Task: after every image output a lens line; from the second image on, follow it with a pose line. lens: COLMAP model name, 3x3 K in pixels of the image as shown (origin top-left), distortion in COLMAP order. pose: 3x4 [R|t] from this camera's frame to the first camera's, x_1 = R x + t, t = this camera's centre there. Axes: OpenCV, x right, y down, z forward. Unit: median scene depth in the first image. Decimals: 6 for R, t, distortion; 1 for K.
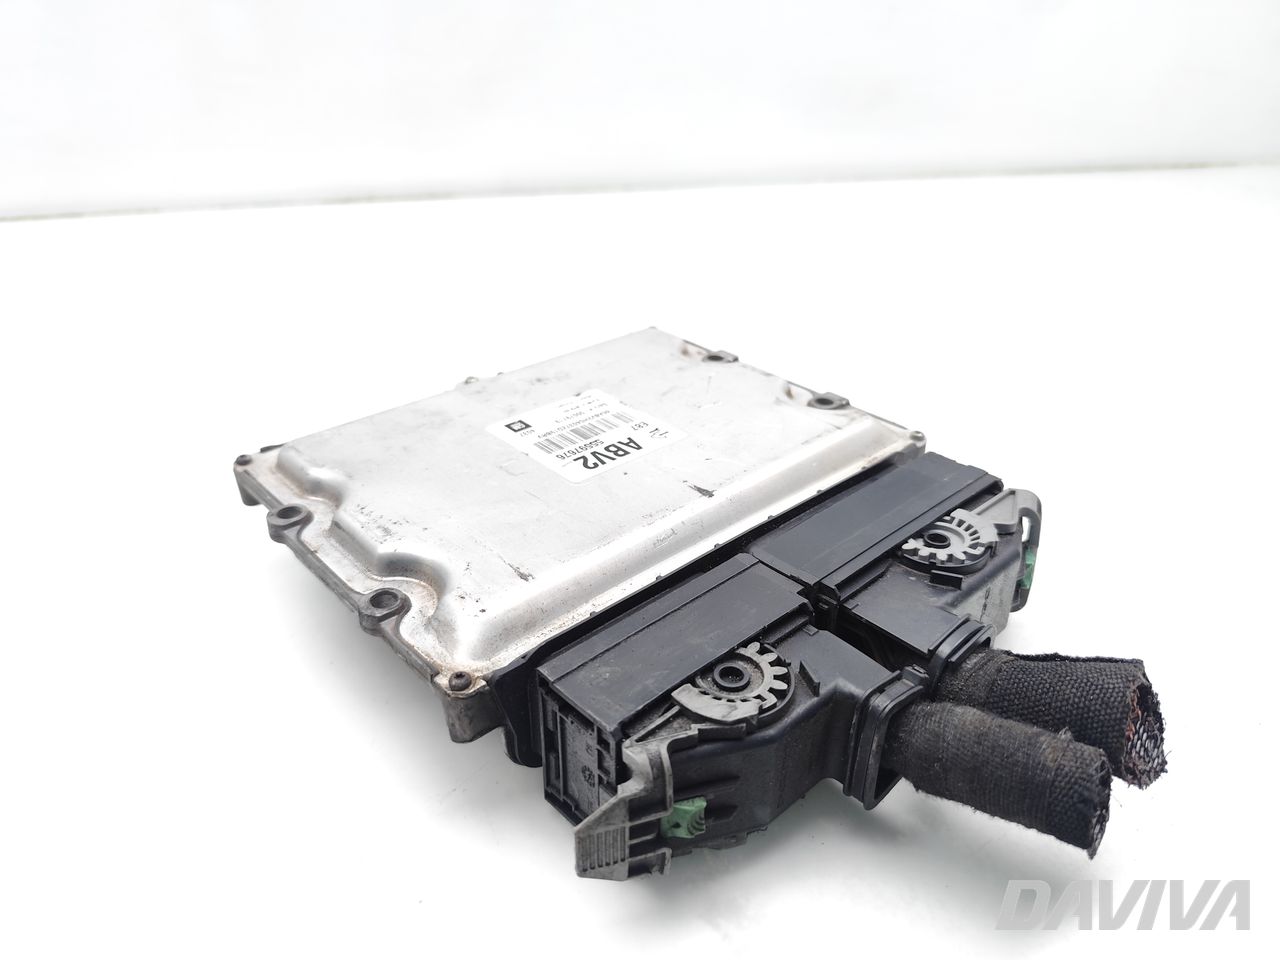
lens RADIAL K [[911.0, 0, 645.5], [0, 911.0, 480.1], [0, 0, 1]] dist [0.014194, -0.000640]
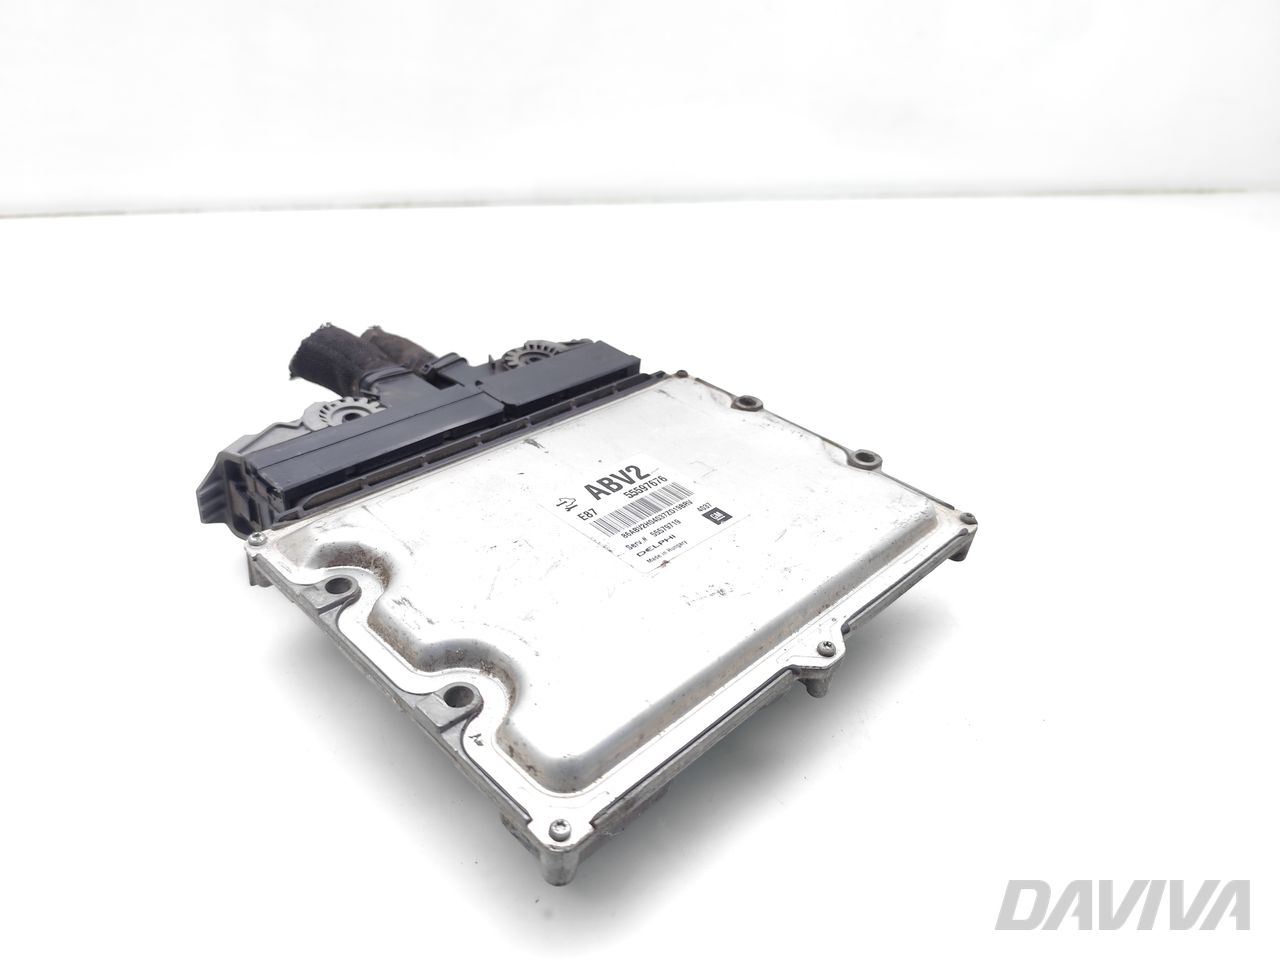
lens RADIAL K [[911.0, 0, 636.9], [0, 911.0, 476.5], [0, 0, 1]] dist [0.014194, -0.000640]
pose [[-0.994787, -0.054846, -0.085966, 0.026023], [-0.101633, 0.464615, 0.879661, -0.922564], [-0.008305, 0.883813, -0.467767, 1.449048]]
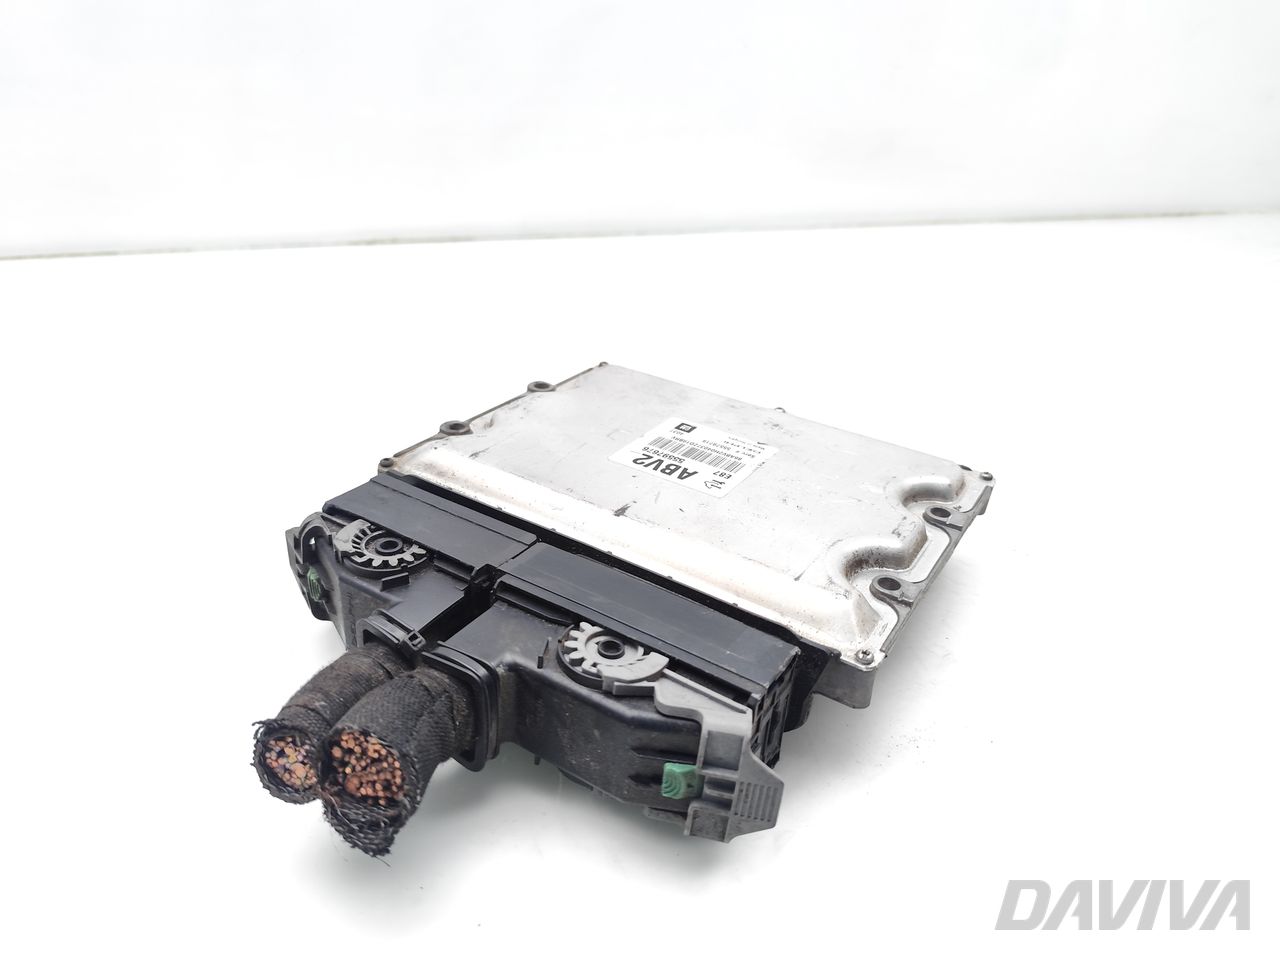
lens RADIAL K [[911.0, 0, 644.1], [0, 911.0, 479.5], [0, 0, 1]] dist [0.014194, -0.000640]
pose [[0.256290, 0.452883, -0.853940, 0.926120], [-0.527794, 0.805688, 0.268888, -0.306858], [0.809784, 0.381791, 0.445518, 0.464945]]
